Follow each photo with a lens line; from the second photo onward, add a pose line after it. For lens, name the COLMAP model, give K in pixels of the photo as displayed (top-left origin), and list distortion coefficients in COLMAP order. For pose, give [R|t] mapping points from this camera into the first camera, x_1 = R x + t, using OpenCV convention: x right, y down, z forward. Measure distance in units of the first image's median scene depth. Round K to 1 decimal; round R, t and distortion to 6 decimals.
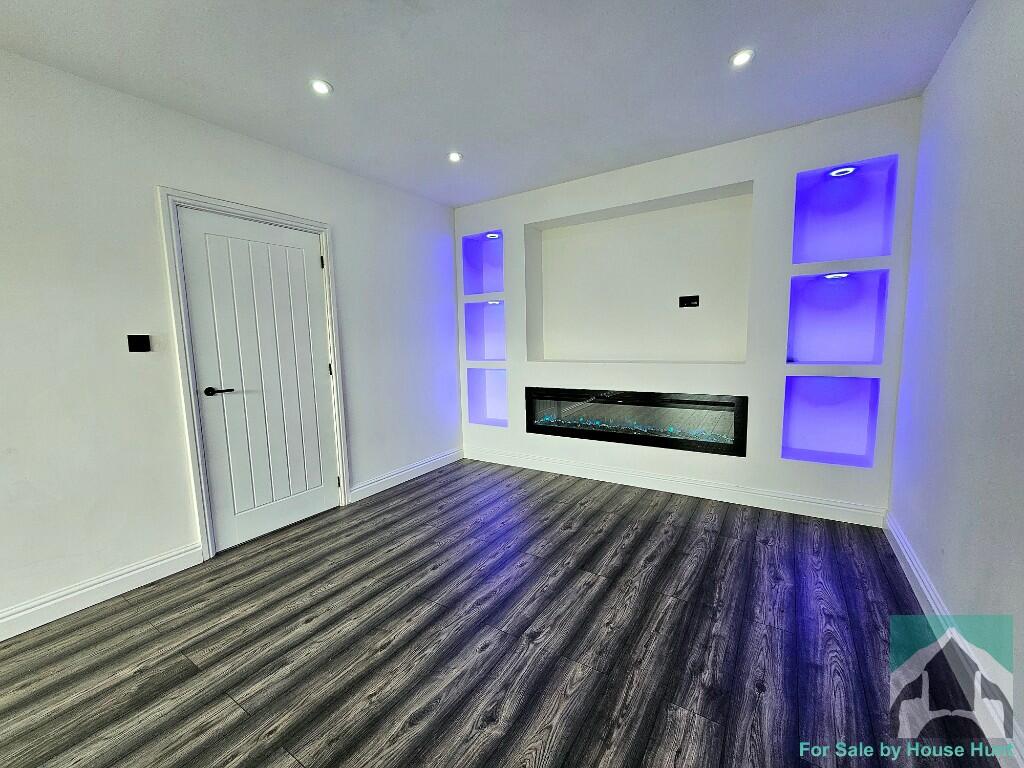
lens RADIAL K [[424.5, 0, 502.6], [0, 424.5, 383.2], [0, 0, 1]] dist [-0.001785, -0.000232]
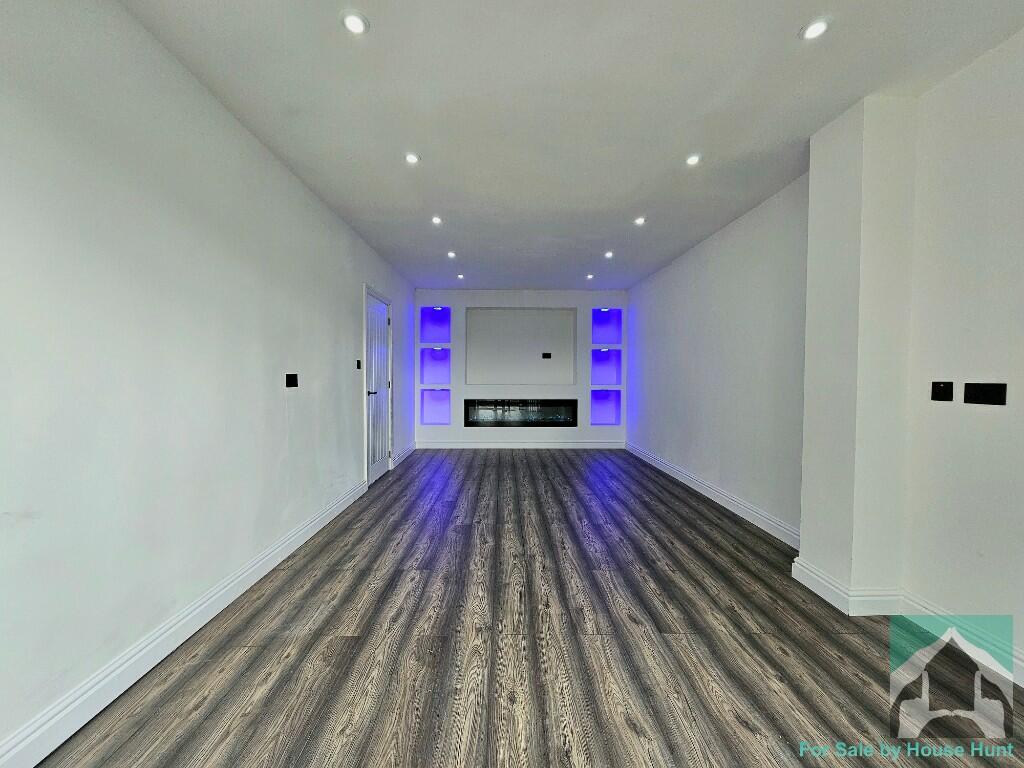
lens RADIAL K [[424.5, 0, 502.6], [0, 424.5, 383.2], [0, 0, 1]] dist [-0.001785, -0.000232]
pose [[0.830702, 0.018862, 0.556398, -1.029807], [0.031697, 0.996202, -0.081096, 0.117311], [-0.555815, 0.085003, 0.826949, -0.671228]]
